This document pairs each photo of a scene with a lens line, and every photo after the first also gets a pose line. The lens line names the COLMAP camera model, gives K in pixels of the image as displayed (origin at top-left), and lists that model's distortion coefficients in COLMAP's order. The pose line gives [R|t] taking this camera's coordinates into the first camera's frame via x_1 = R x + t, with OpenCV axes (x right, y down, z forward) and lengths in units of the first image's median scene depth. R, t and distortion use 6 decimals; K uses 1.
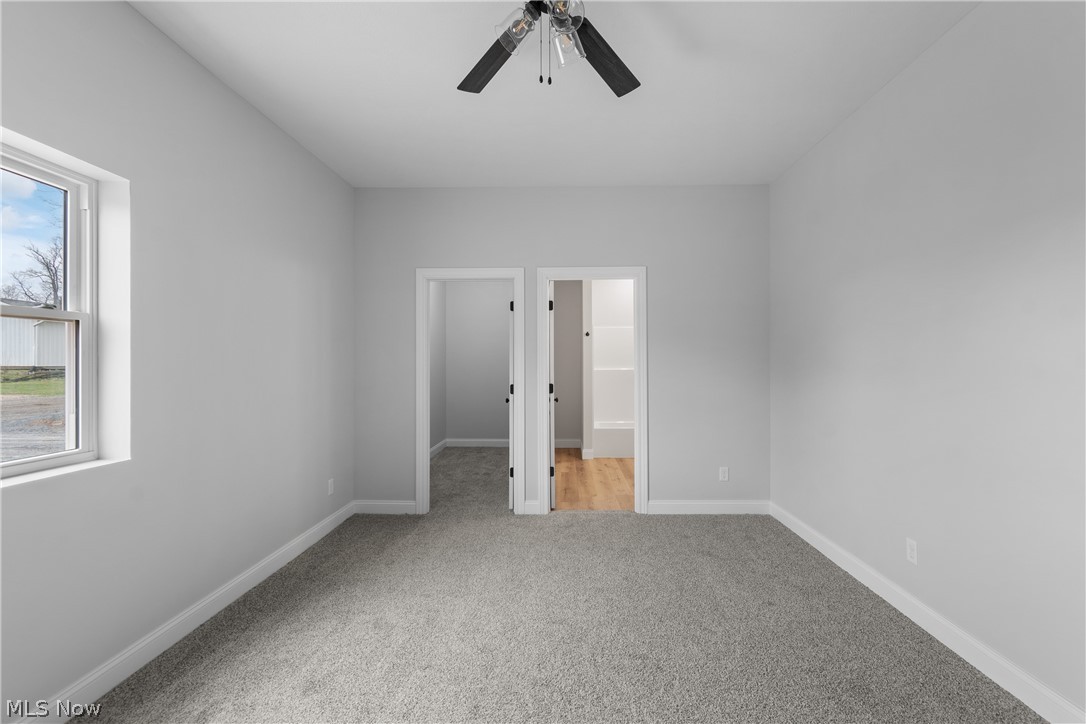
lens RADIAL K [[475.7, 0, 543.6], [0, 475.7, 361.3], [0, 0, 1]] dist [0.000109, -0.000007]
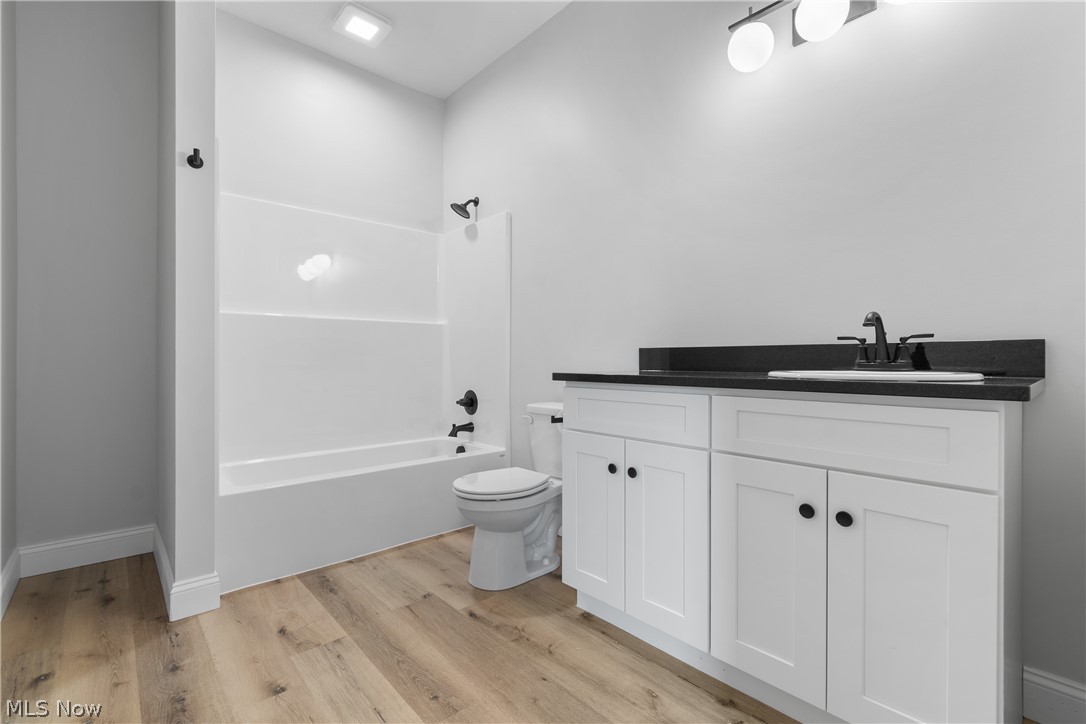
lens RADIAL K [[484.8, 0, 542.7], [0, 484.8, 361.8], [0, 0, 1]] dist [0.006684, -0.003911]
pose [[0.716251, 0.004593, 0.697827, 0.039953], [-0.004773, 0.999987, -0.001684, 0.059778], [-0.697826, -0.002124, 0.716264, 0.652564]]
